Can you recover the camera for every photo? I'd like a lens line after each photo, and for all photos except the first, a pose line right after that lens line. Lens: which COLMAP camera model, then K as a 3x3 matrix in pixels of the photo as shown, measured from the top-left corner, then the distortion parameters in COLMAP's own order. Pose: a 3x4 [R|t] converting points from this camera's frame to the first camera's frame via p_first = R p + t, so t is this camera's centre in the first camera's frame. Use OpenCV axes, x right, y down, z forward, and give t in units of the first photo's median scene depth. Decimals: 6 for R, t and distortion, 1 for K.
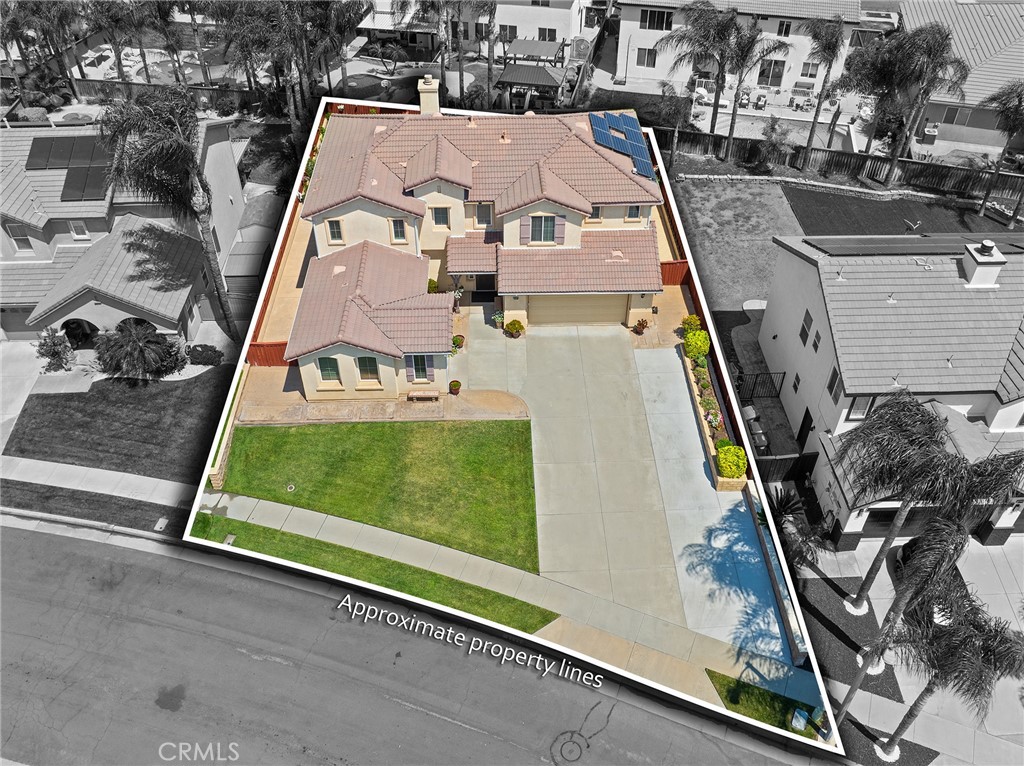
lens RADIAL K [[867.5, 0, 500.0], [0, 867.5, 378.6], [0, 0, 1]] dist [-0.026099, -0.019975]
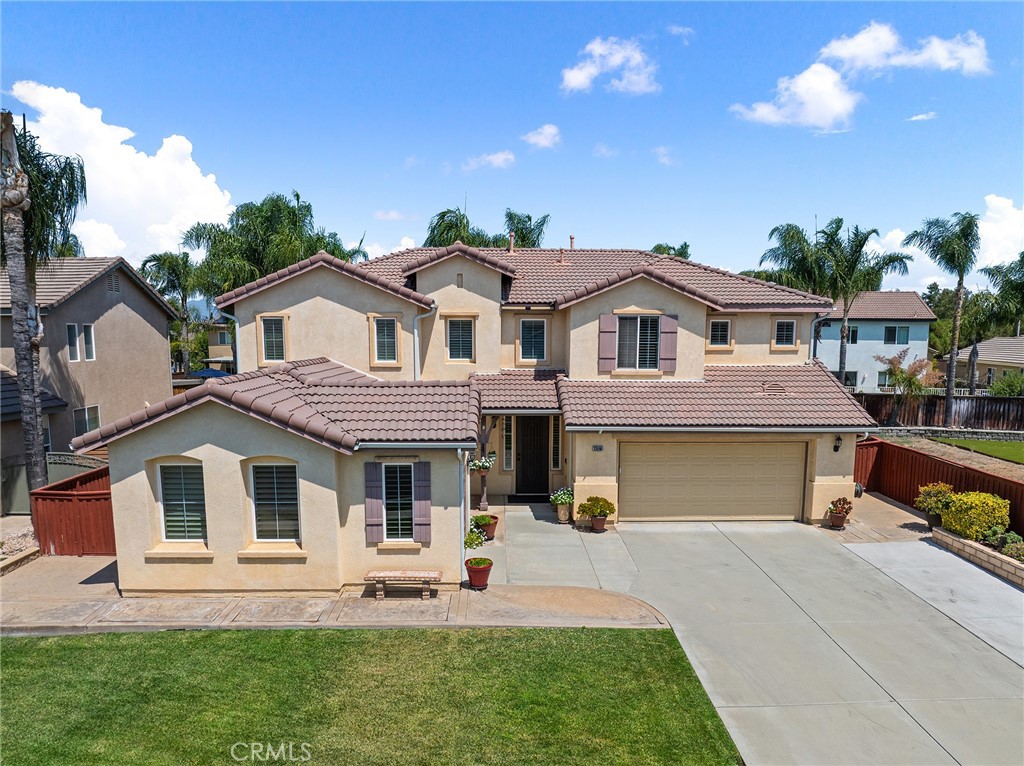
lens RADIAL K [[731.9, 0, 513.4], [0, 731.9, 437.7], [0, 0, 1]] dist [-0.036069, 0.000214]
pose [[0.999913, 0.009268, 0.009374, -0.039616], [-0.002532, 0.832890, -0.553433, 0.157487], [-0.012937, 0.553362, 0.832841, 0.681646]]
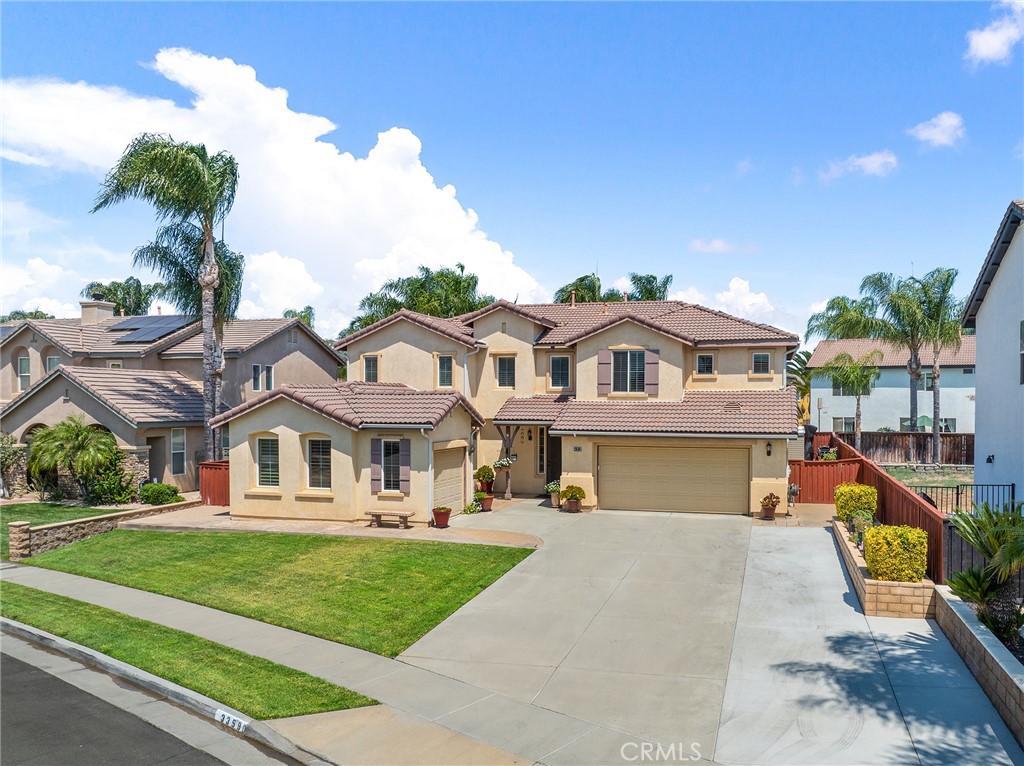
lens RADIAL K [[811.2, 0, 563.7], [0, 811.2, 411.0], [0, 0, 1]] dist [-0.037891, -0.000247]
pose [[0.962542, 0.014080, -0.270767, 0.195016], [-0.188298, 0.753248, -0.630207, 0.312762], [0.195081, 0.657585, 0.727684, 0.554584]]
